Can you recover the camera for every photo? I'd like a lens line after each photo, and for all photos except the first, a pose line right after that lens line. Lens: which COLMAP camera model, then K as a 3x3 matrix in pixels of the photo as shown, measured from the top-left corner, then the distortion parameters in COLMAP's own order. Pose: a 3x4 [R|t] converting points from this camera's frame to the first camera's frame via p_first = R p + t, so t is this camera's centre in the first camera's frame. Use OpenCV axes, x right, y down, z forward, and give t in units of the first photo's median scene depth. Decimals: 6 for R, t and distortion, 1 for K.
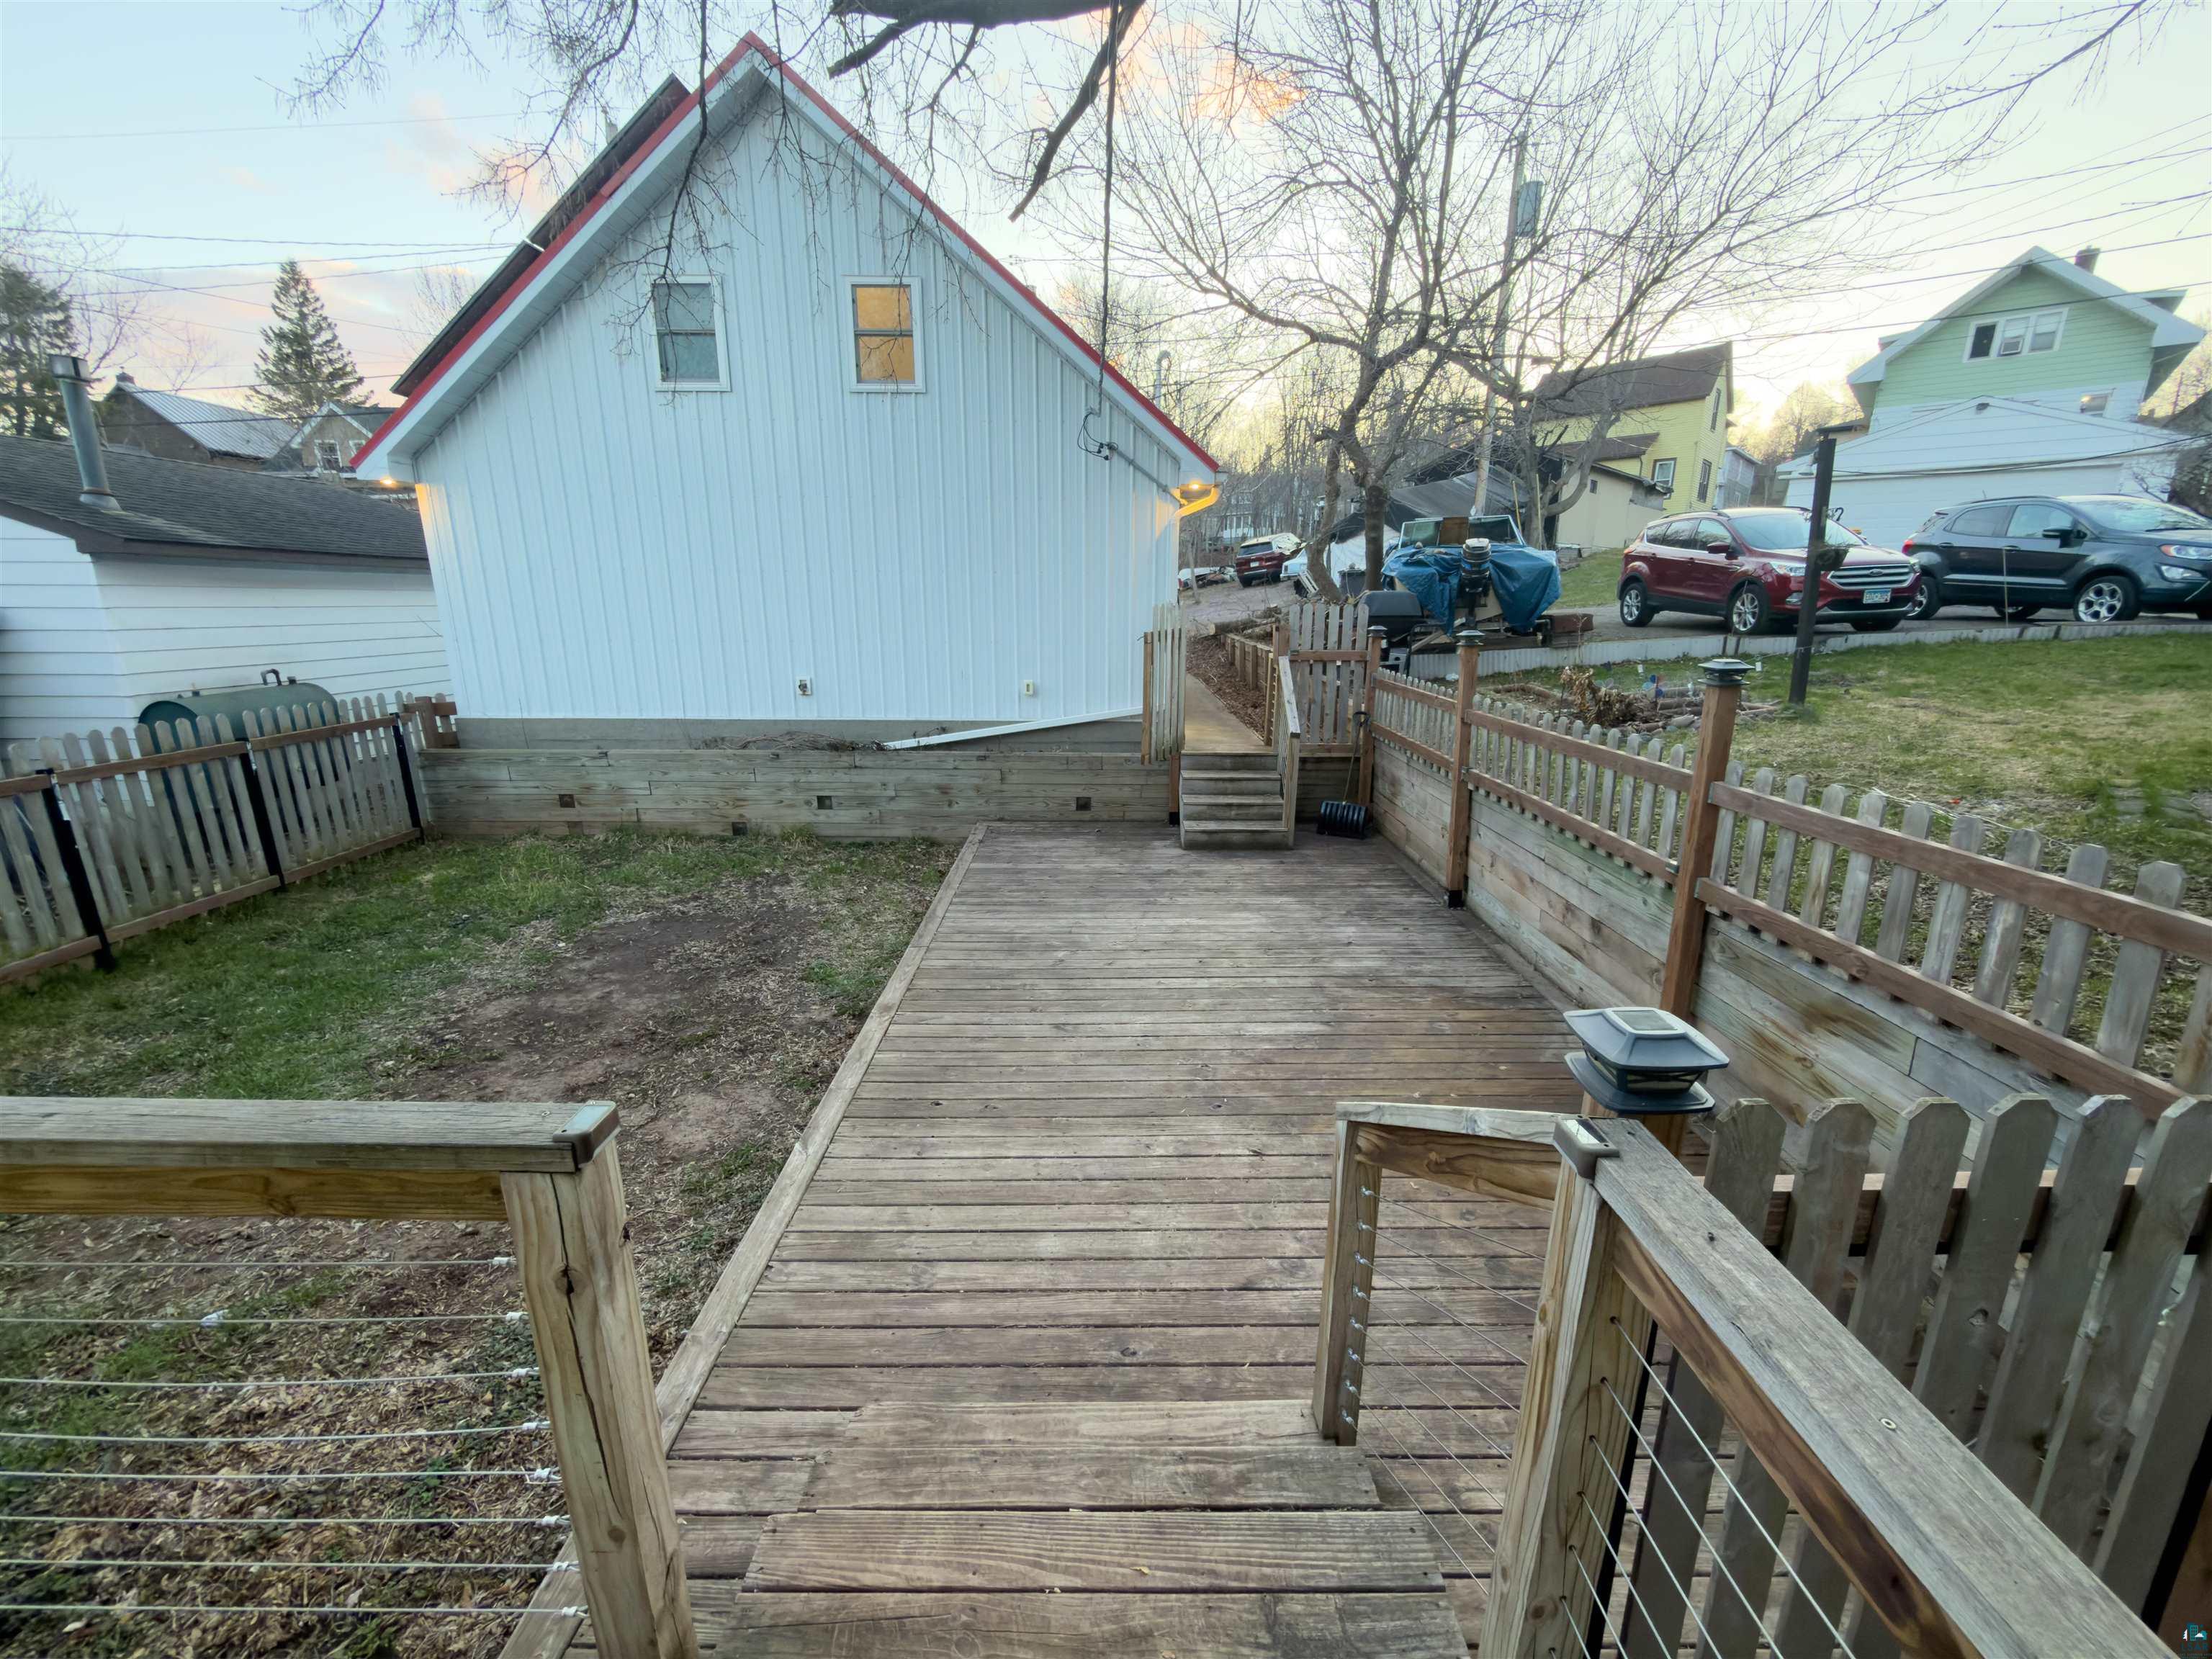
lens RADIAL K [[887.1, 0, 1110.9], [0, 887.1, 831.1], [0, 0, 1]] dist [-0.000016, -0.000209]
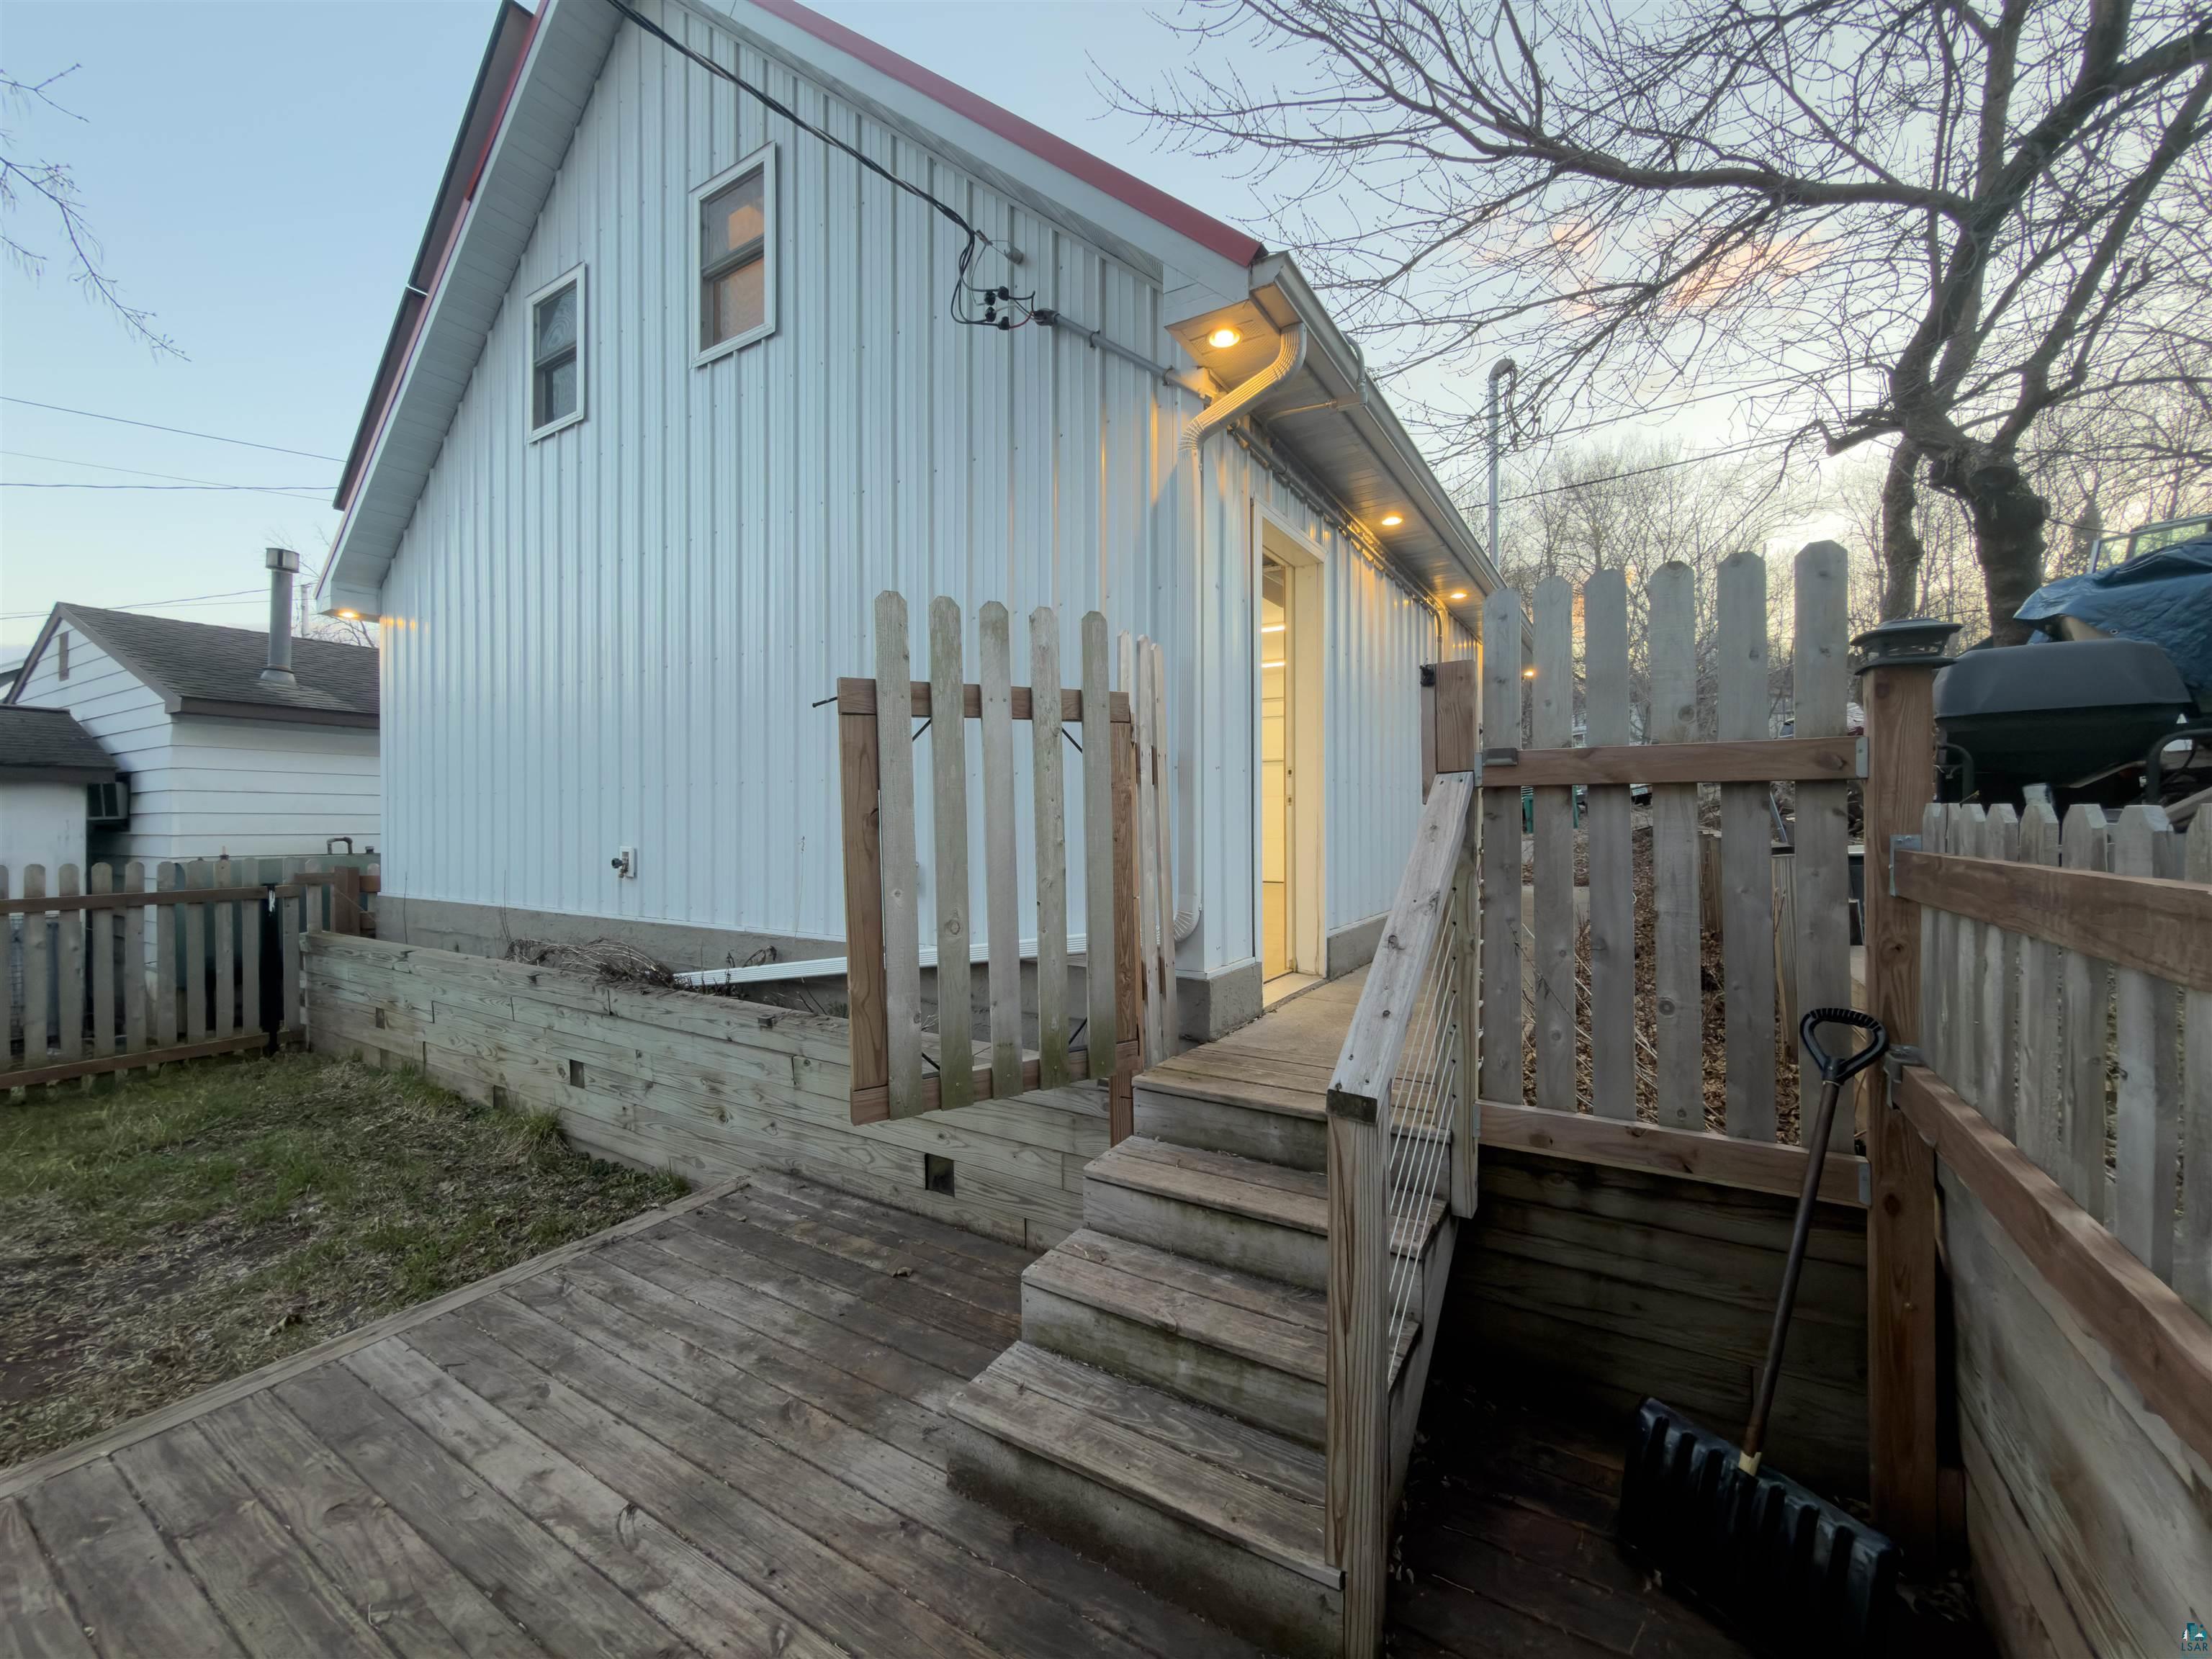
lens RADIAL K [[887.1, 0, 1105.2], [0, 887.1, 825.1], [0, 0, 1]] dist [-0.000016, -0.000209]
pose [[0.848554, -0.006280, -0.529071, 0.240139], [-0.124206, 0.969624, -0.210718, -0.107995], [0.514323, 0.244519, 0.821999, 0.706039]]
